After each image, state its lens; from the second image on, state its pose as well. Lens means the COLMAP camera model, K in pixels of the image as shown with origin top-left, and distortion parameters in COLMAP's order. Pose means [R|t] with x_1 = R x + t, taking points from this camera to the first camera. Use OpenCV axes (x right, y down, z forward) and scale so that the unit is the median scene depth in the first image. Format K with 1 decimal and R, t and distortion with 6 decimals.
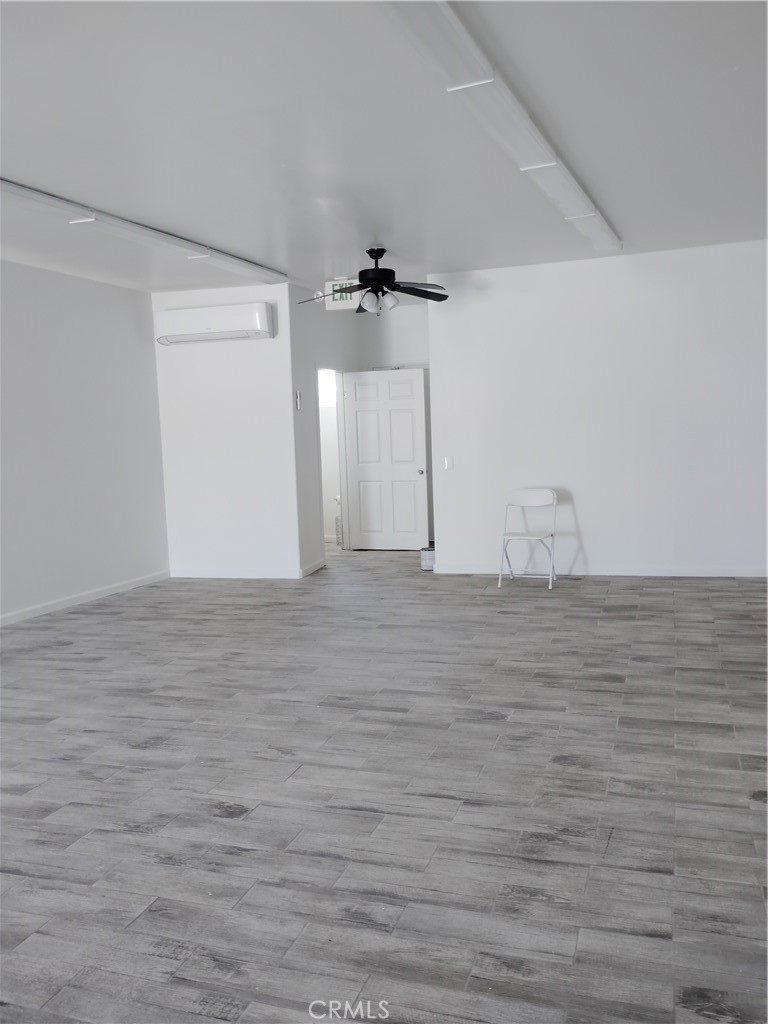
lens RADIAL K [[845.6, 0, 384.4], [0, 845.6, 513.0], [0, 0, 1]] dist [0.062042, -0.073236]
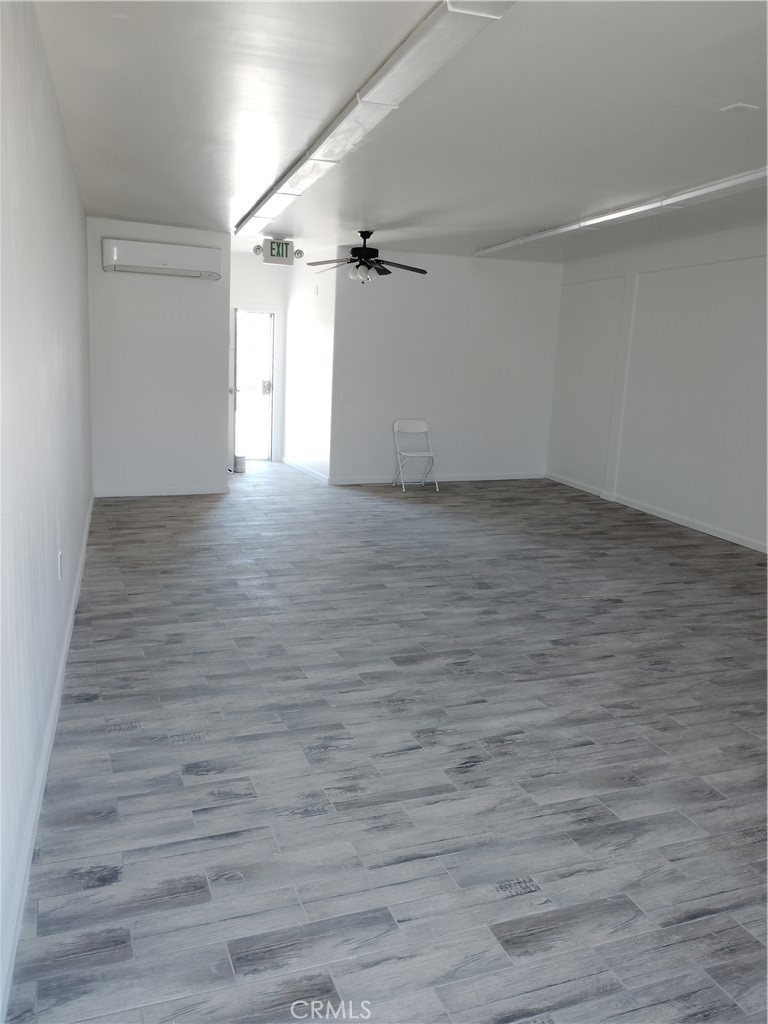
lens RADIAL K [[845.6, 0, 383.0], [0, 845.6, 512.0], [0, 0, 1]] dist [0.062042, -0.073236]
pose [[0.771570, -0.052531, 0.633971, -1.648986], [-0.005219, 0.996028, 0.088883, -0.001756], [-0.636123, -0.071888, 0.768232, -0.074195]]
